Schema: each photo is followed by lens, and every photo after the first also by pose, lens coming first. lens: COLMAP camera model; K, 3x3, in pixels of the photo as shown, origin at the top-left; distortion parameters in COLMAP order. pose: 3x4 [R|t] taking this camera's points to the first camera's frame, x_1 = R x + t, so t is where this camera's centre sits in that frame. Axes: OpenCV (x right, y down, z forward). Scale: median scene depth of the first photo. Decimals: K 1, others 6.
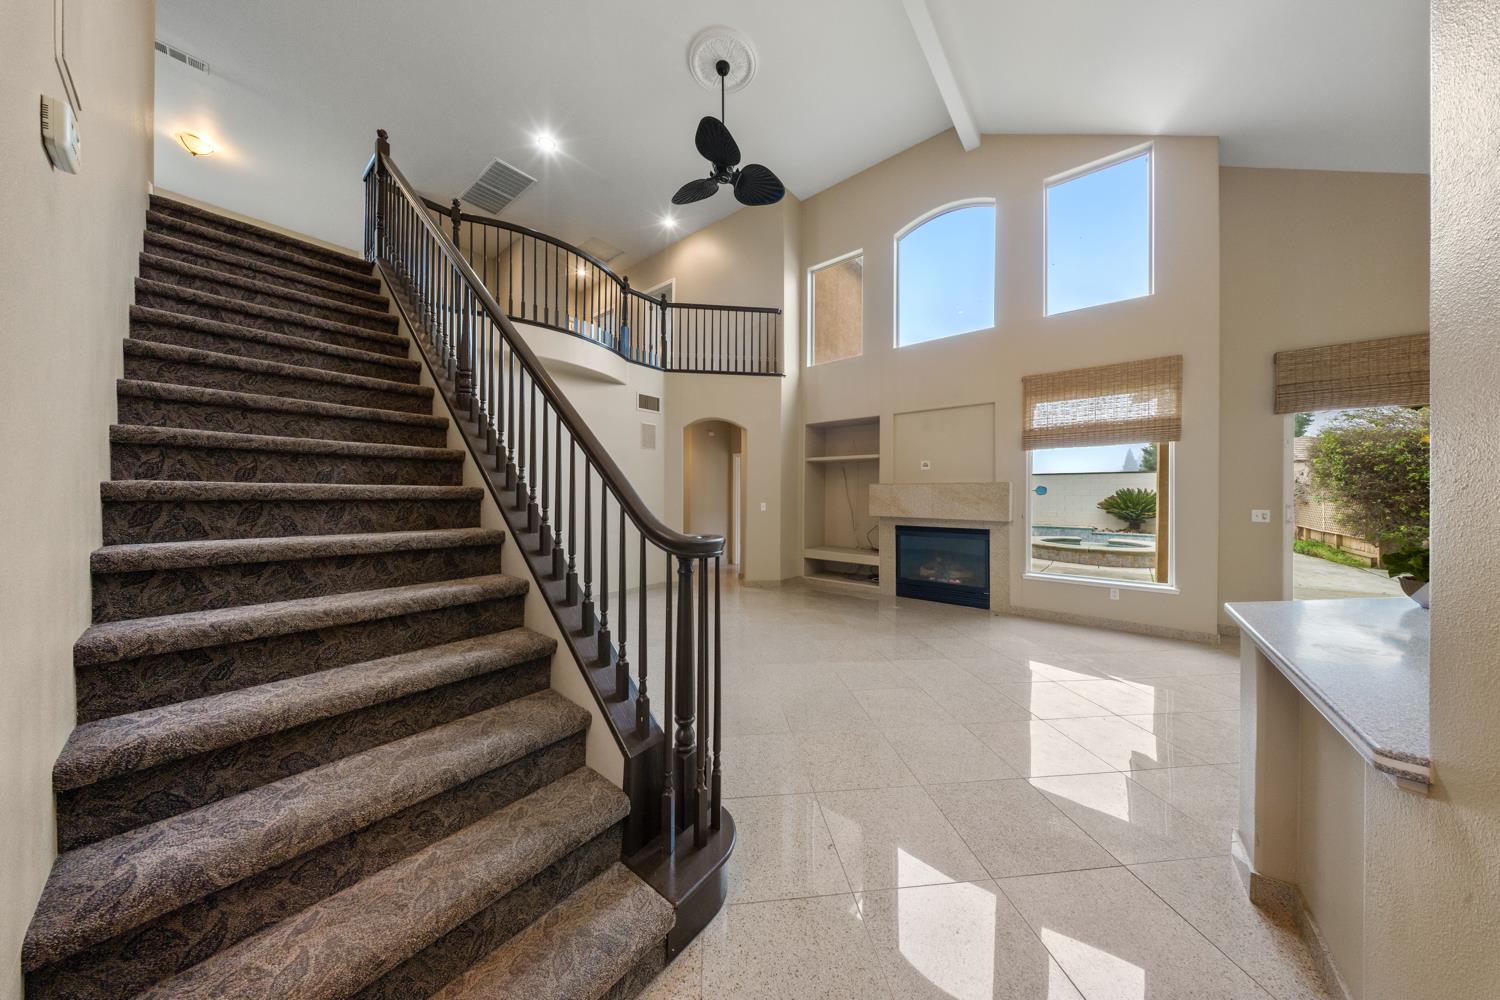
lens RADIAL K [[450.4, 0, 758.7], [0, 450.4, 505.7], [0, 0, 1]] dist [0.000156, 0.000033]
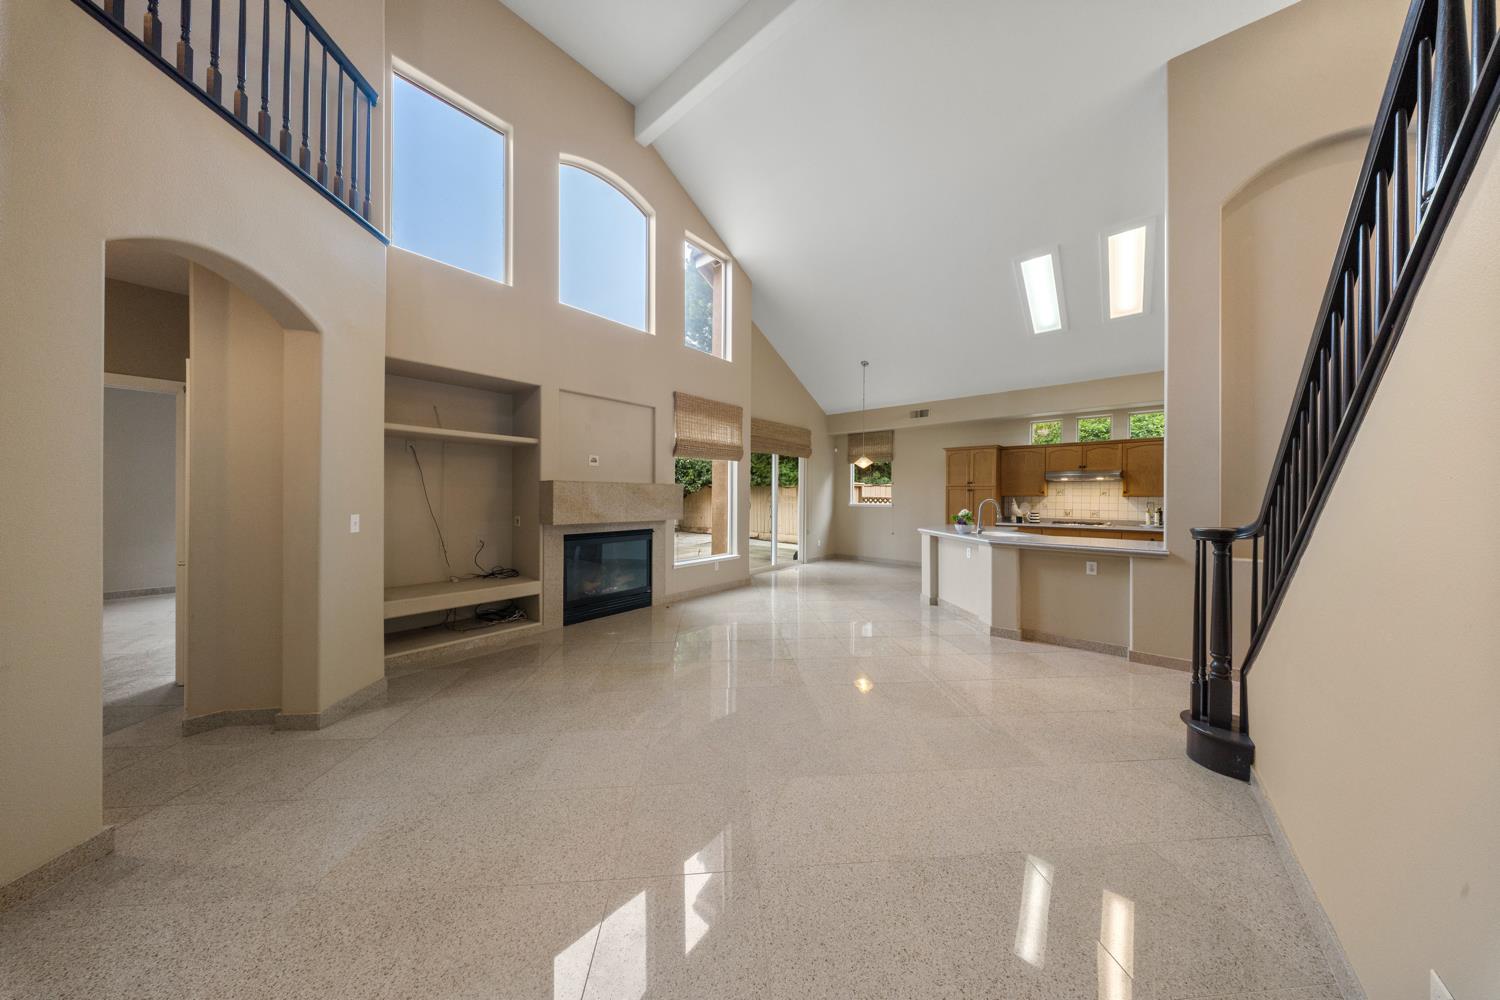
lens RADIAL K [[442.9, 0, 748.9], [0, 442.9, 494.4], [0, 0, 1]] dist [0.001615, 0.000134]
pose [[0.008122, -0.005896, 0.999950, -0.434877], [0.013468, 0.999893, 0.005786, -0.024969], [-0.999876, 0.013421, 0.008200, 0.656954]]
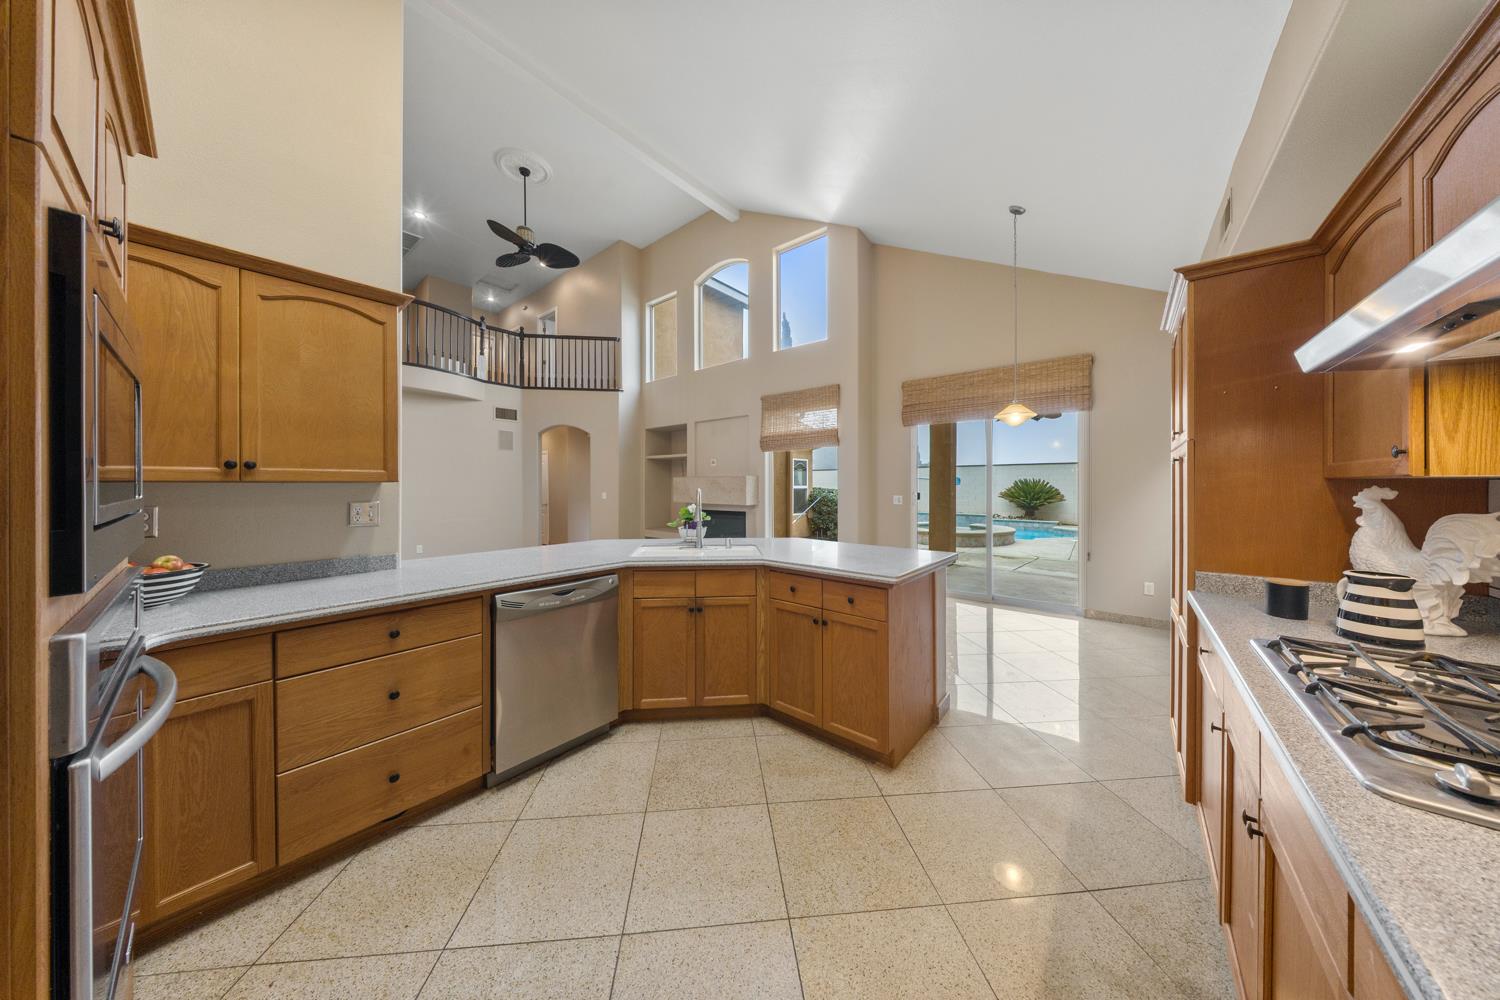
lens RADIAL K [[442.9, 0, 748.9], [0, 442.9, 494.4], [0, 0, 1]] dist [0.001615, 0.000134]
pose [[0.999974, -0.004577, -0.005621, 0.451256], [0.004539, 0.999967, -0.006775, 0.009653], [0.005652, 0.006750, 0.999961, -0.244687]]
